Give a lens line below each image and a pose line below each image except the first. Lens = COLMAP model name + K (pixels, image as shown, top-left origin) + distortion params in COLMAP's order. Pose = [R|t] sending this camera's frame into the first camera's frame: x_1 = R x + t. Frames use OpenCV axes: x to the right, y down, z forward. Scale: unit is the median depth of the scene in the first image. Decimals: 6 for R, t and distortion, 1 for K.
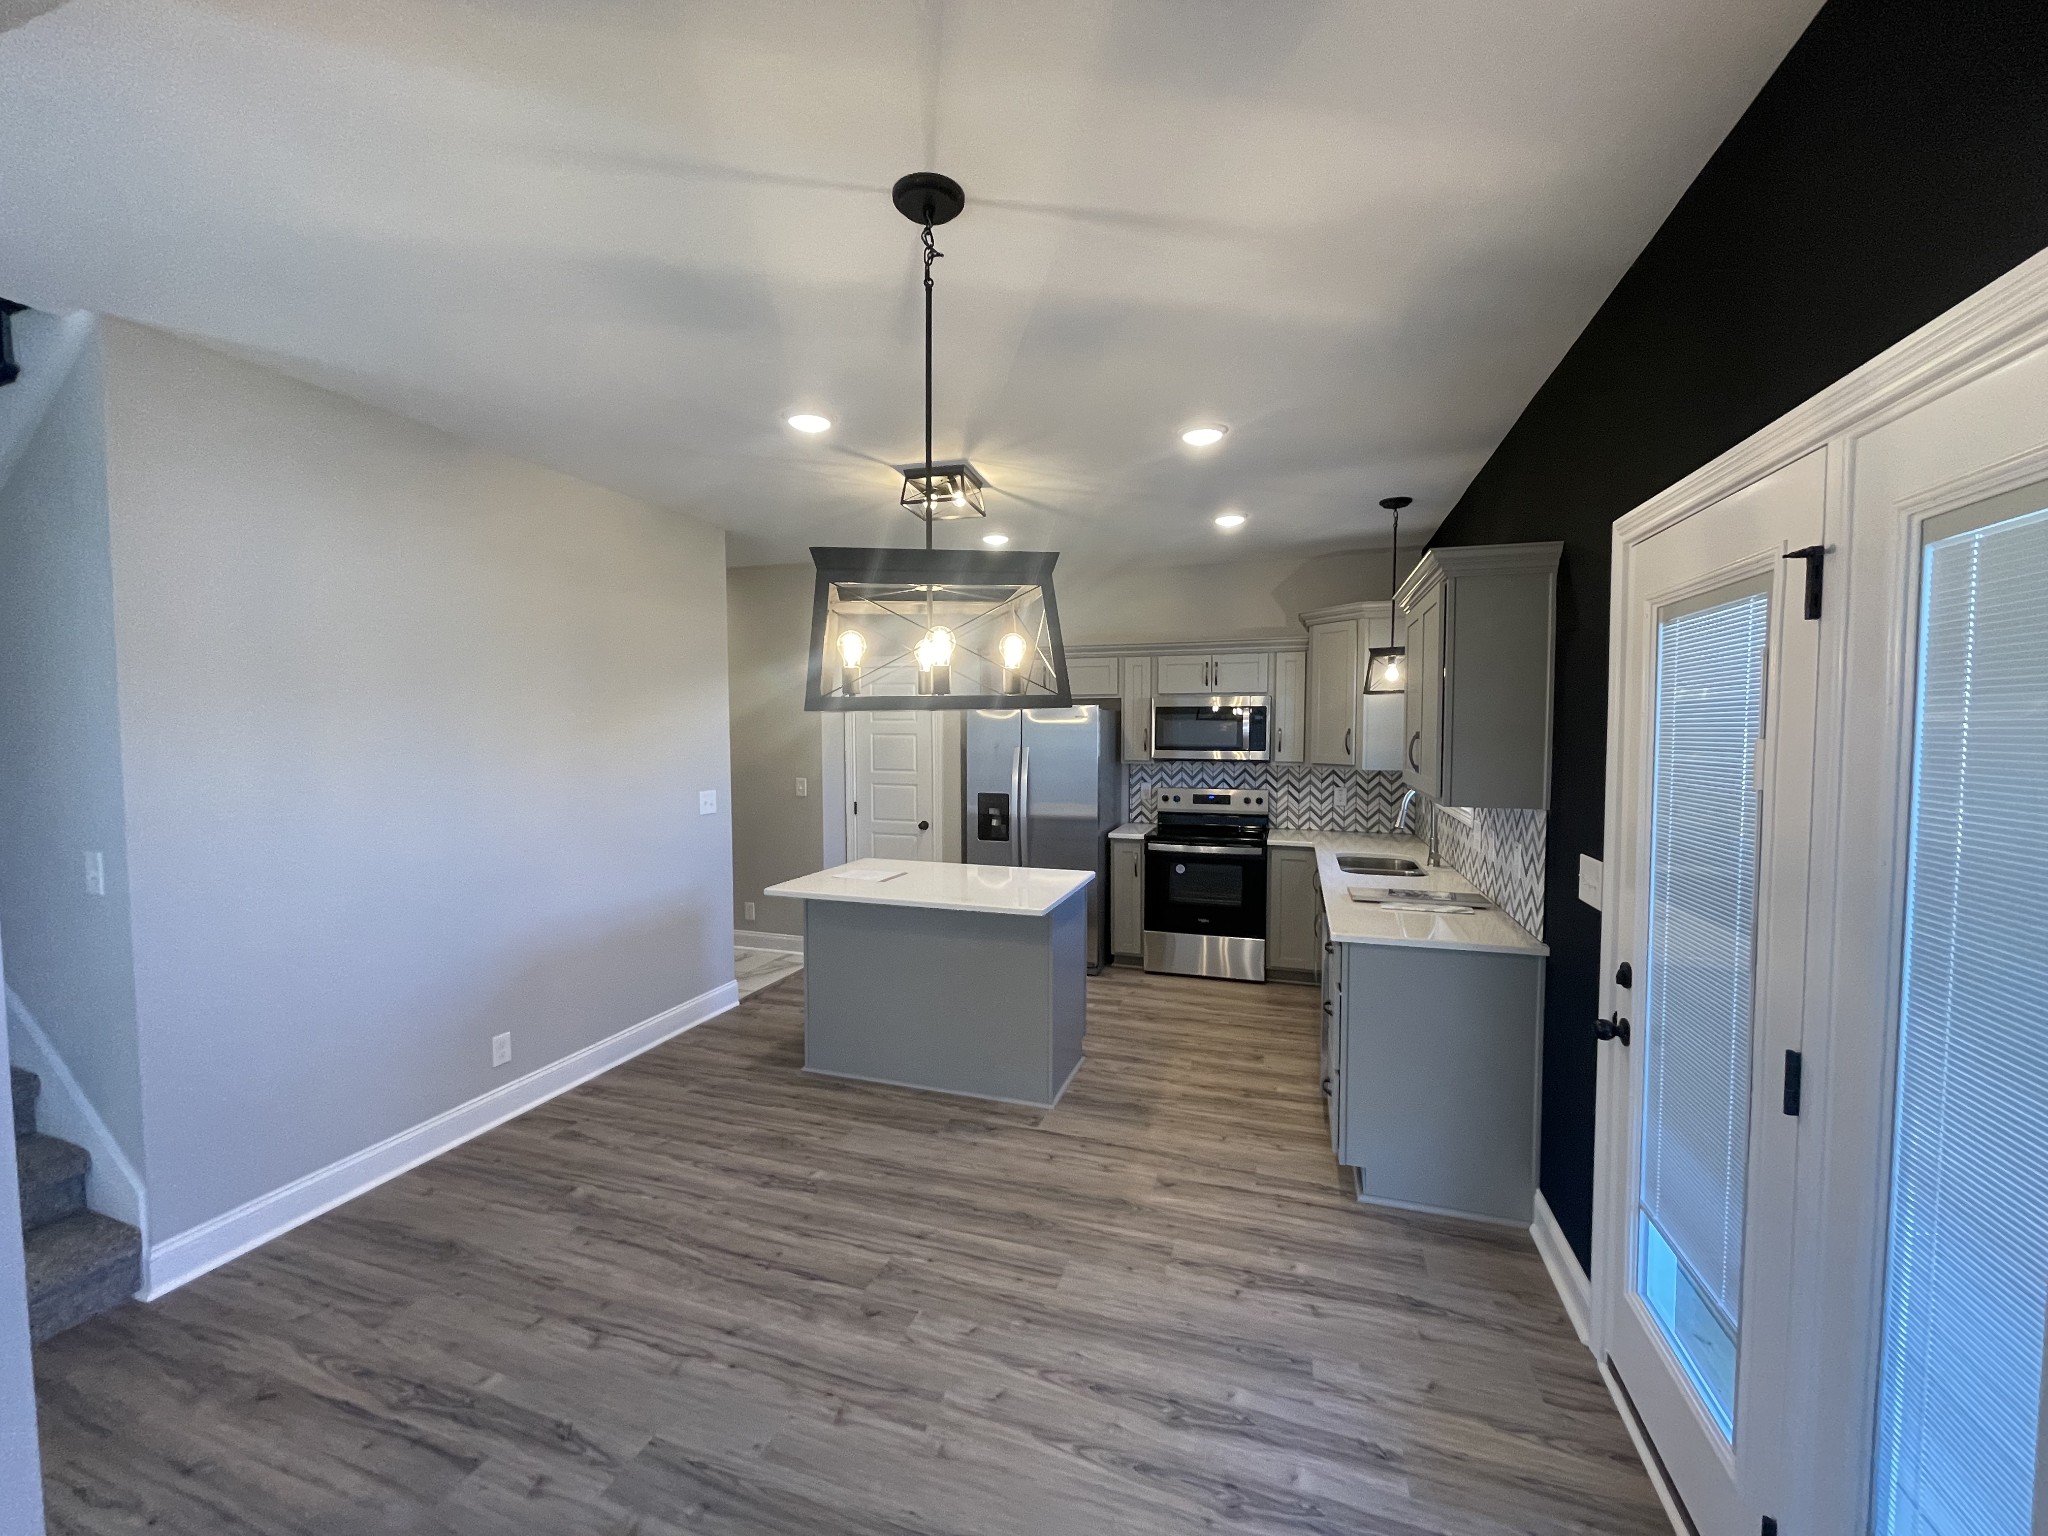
lens RADIAL K [[825.4, 0, 1019.8], [0, 825.4, 769.0], [0, 0, 1]] dist [-0.004573, 0.000497]
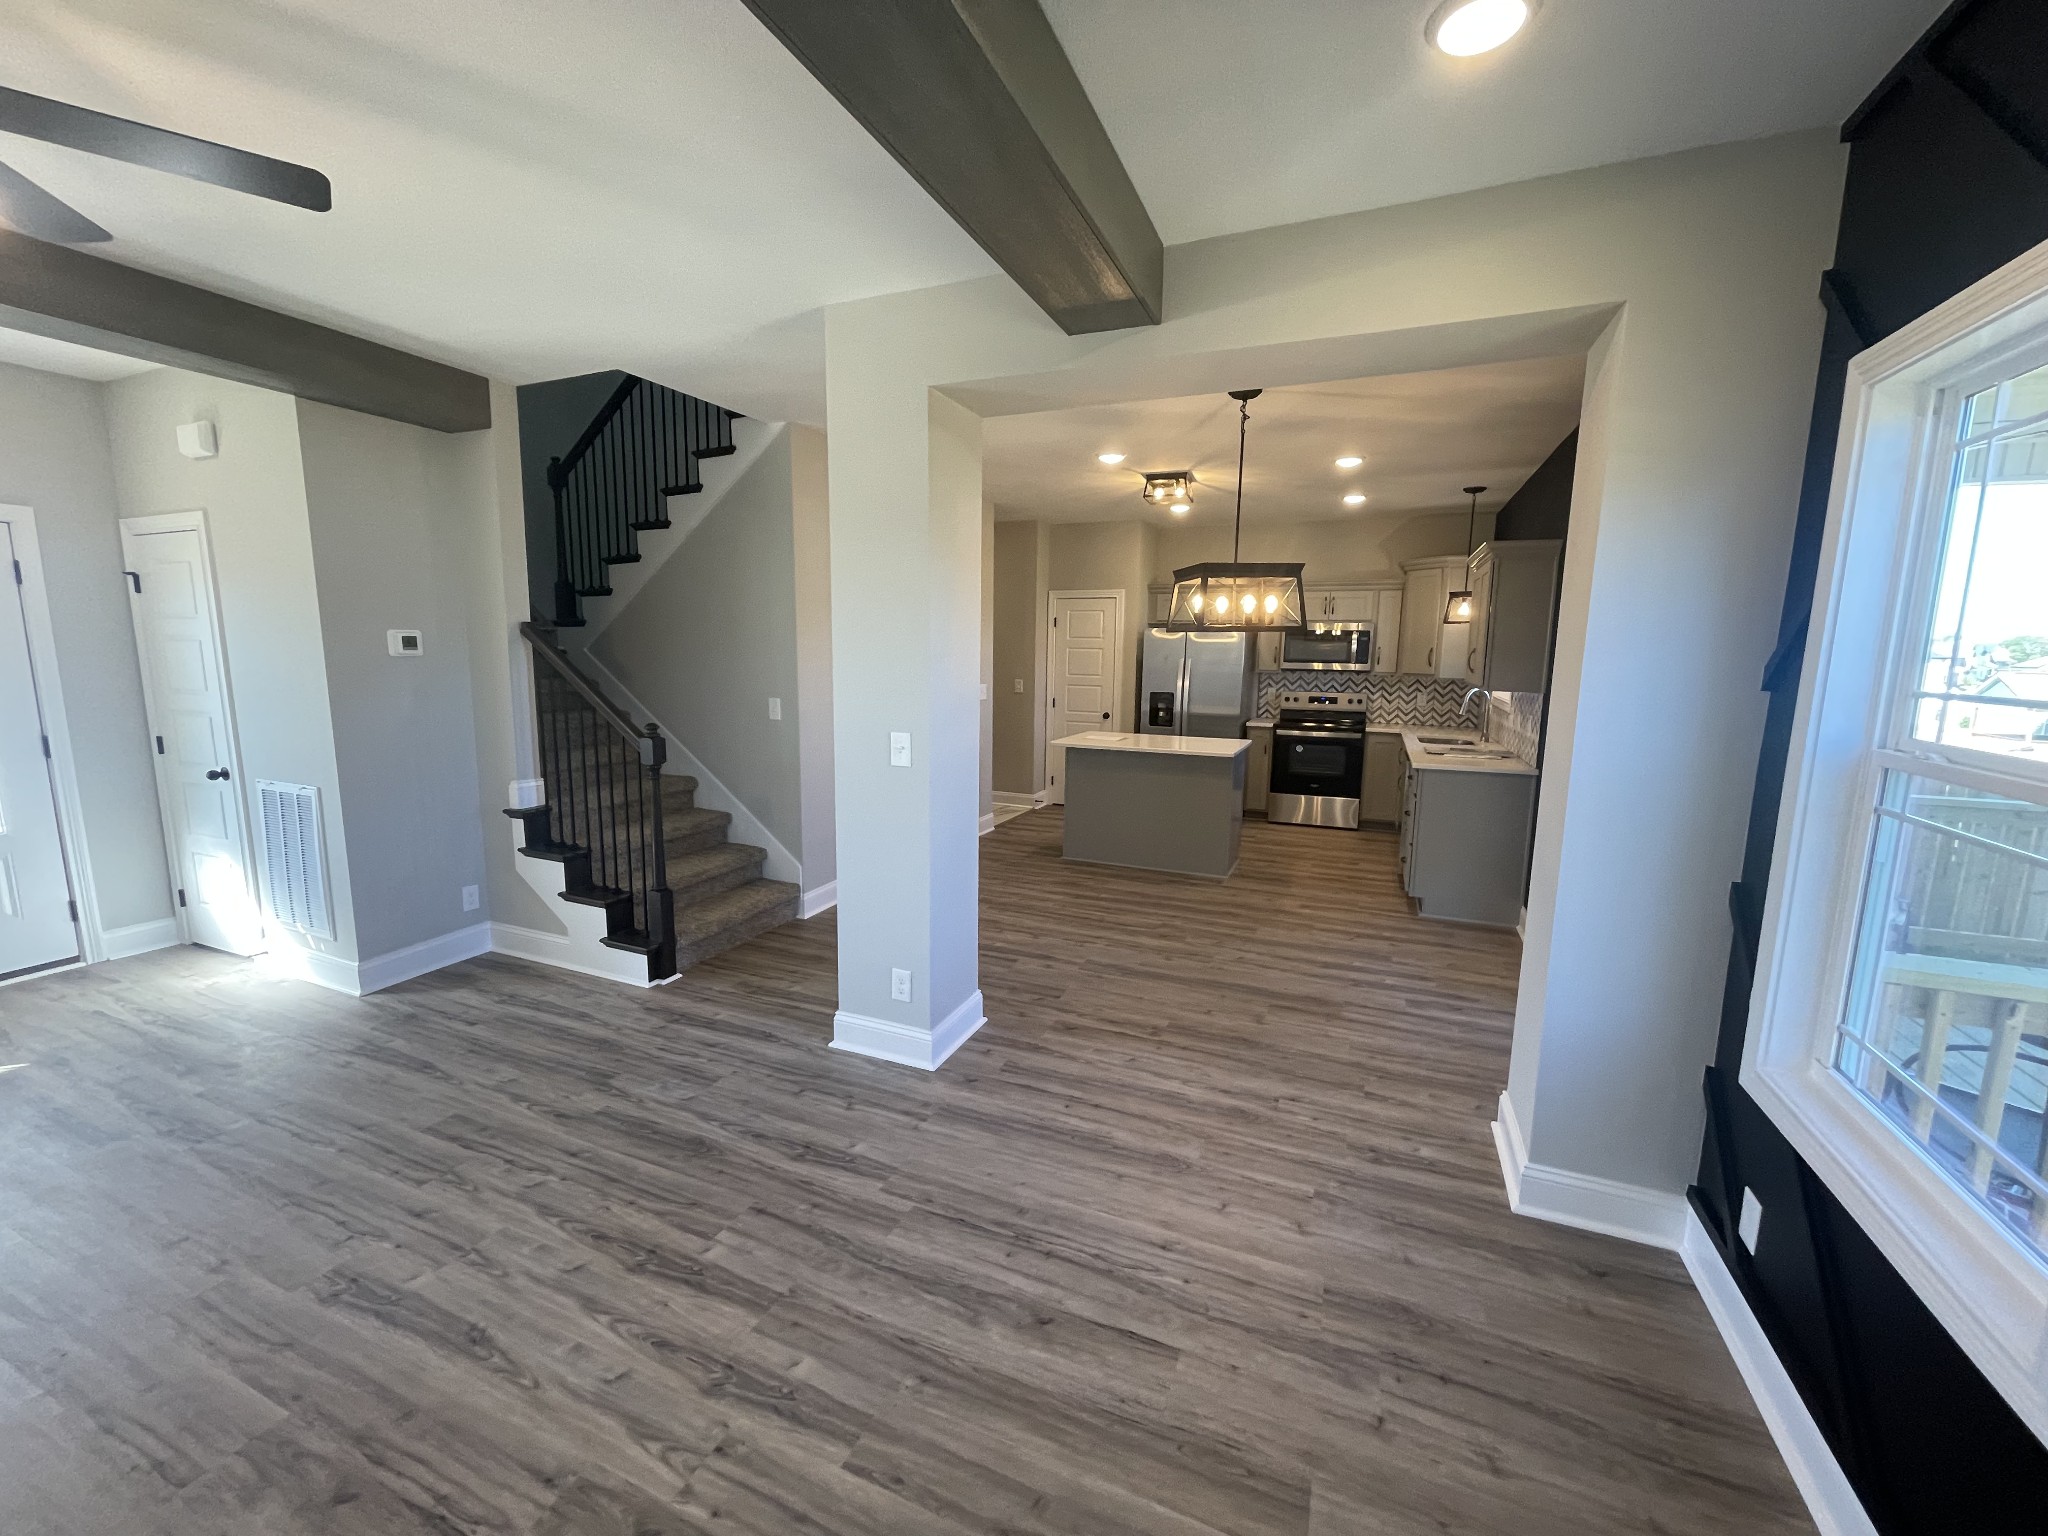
lens RADIAL K [[825.4, 0, 1012.1], [0, 825.4, 771.7], [0, 0, 1]] dist [-0.004573, 0.000497]
pose [[0.995969, 0.026239, -0.085777, -0.208794], [-0.017716, 0.994964, 0.098655, 0.039133], [0.087934, -0.096738, 0.991418, -0.531712]]
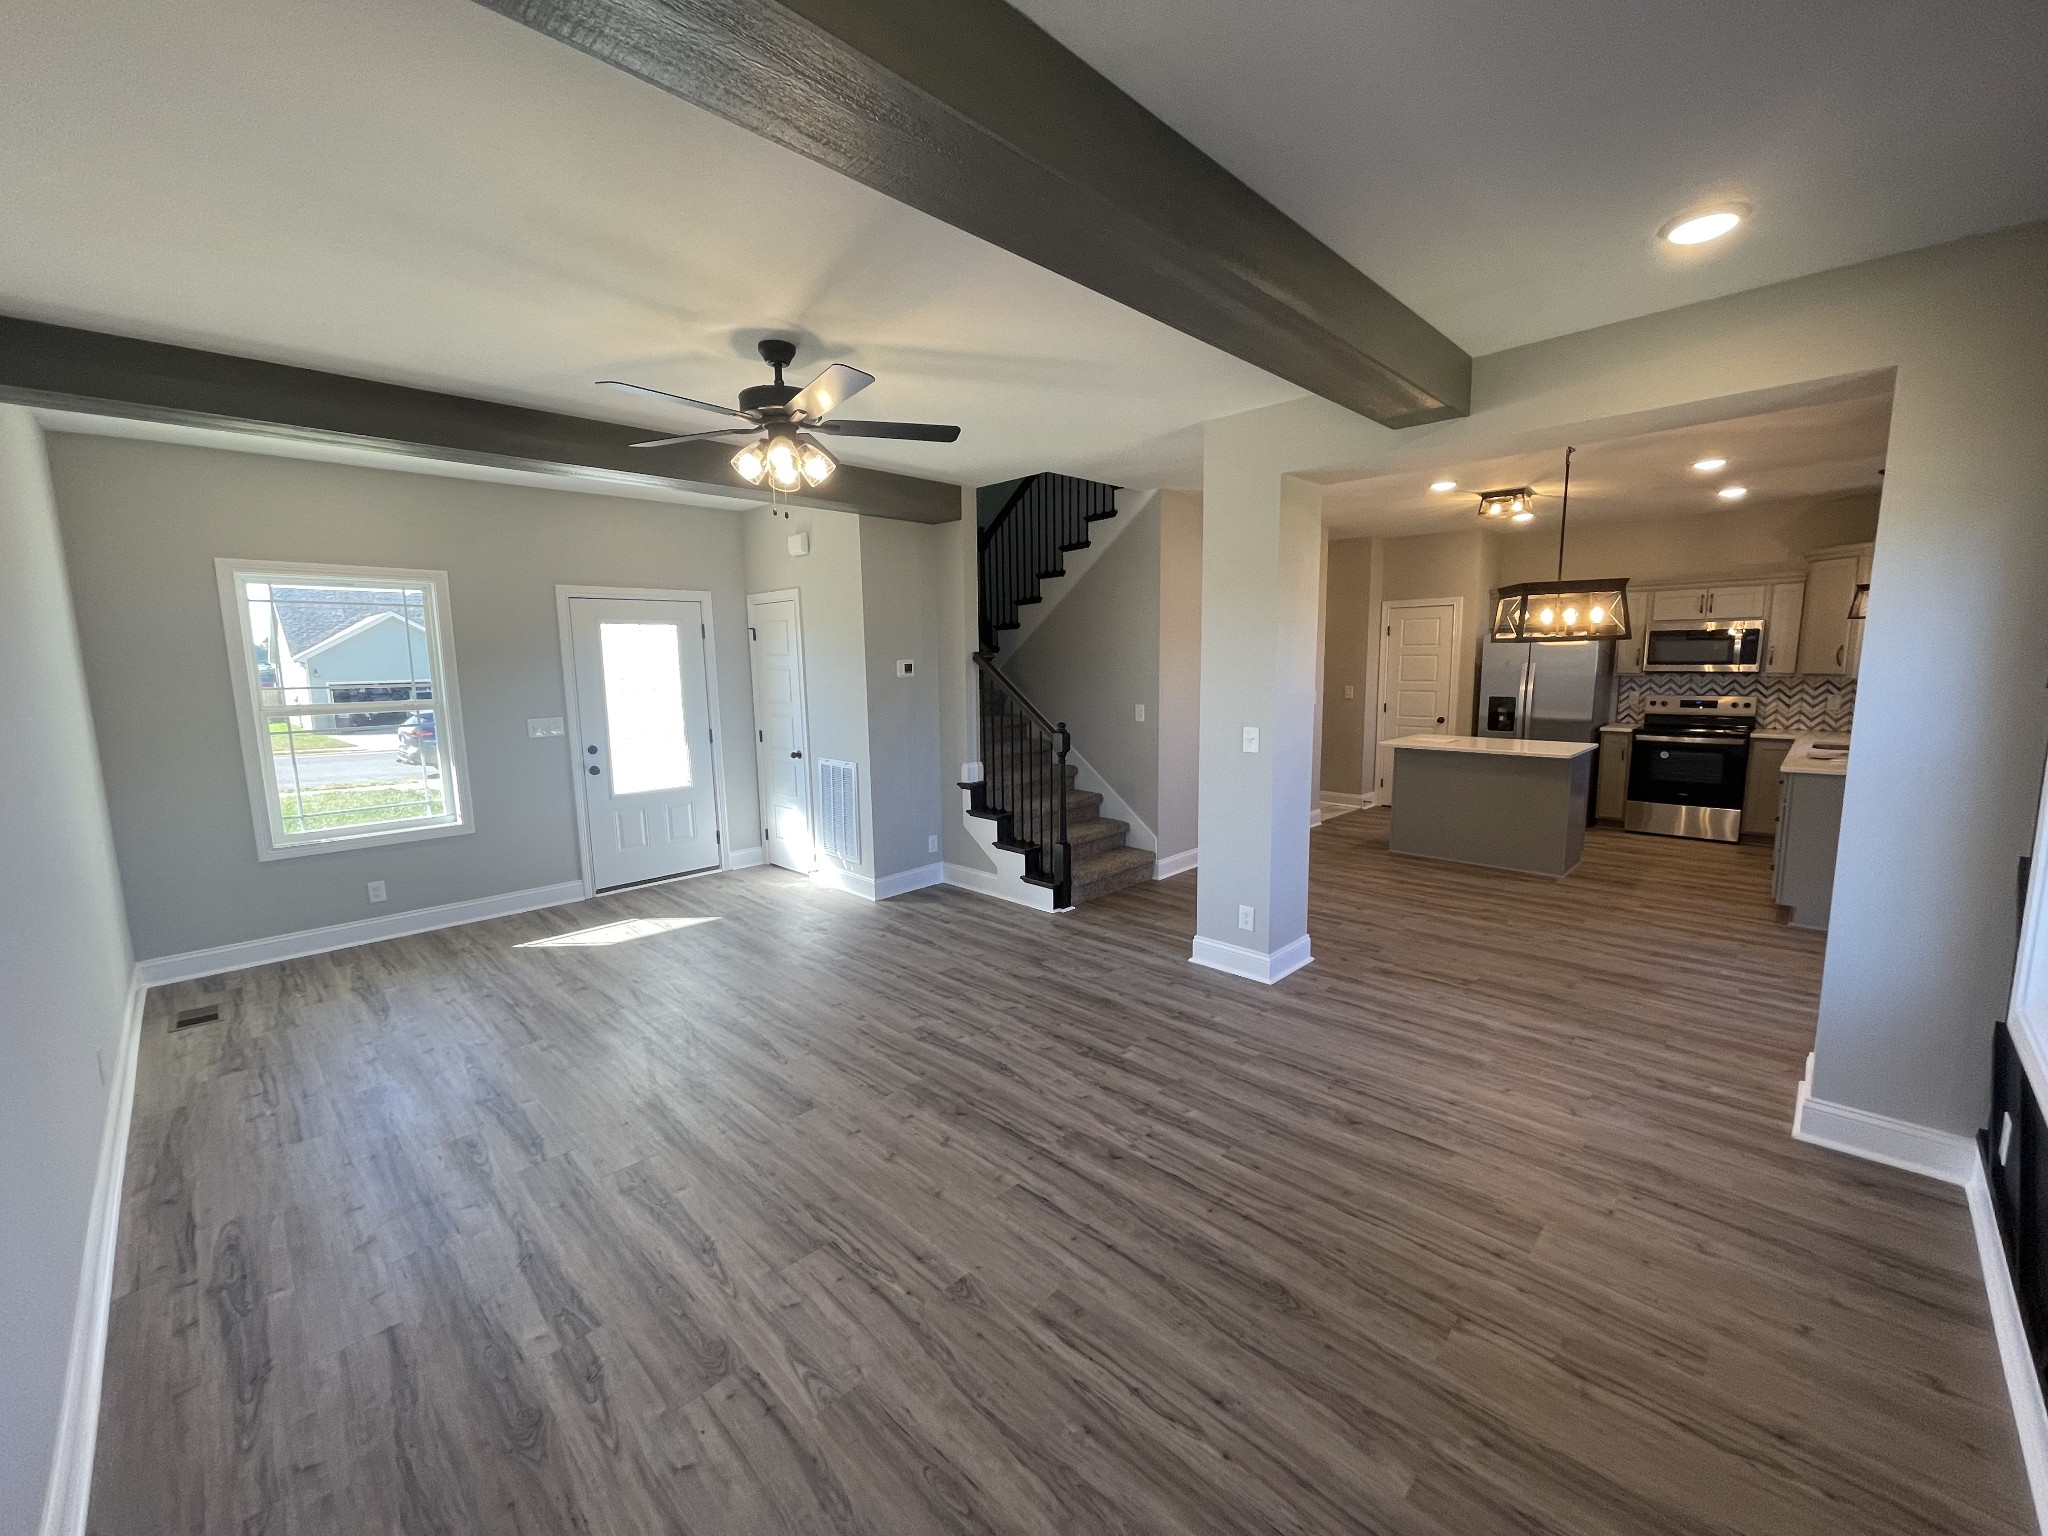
lens RADIAL K [[825.4, 0, 1009.8], [0, 825.4, 768.5], [0, 0, 1]] dist [-0.004573, 0.000497]
pose [[0.891521, 0.046656, -0.450570, -0.183175], [-0.007215, 0.996018, 0.088861, 0.041450], [0.452921, -0.075971, 0.888308, -0.814154]]
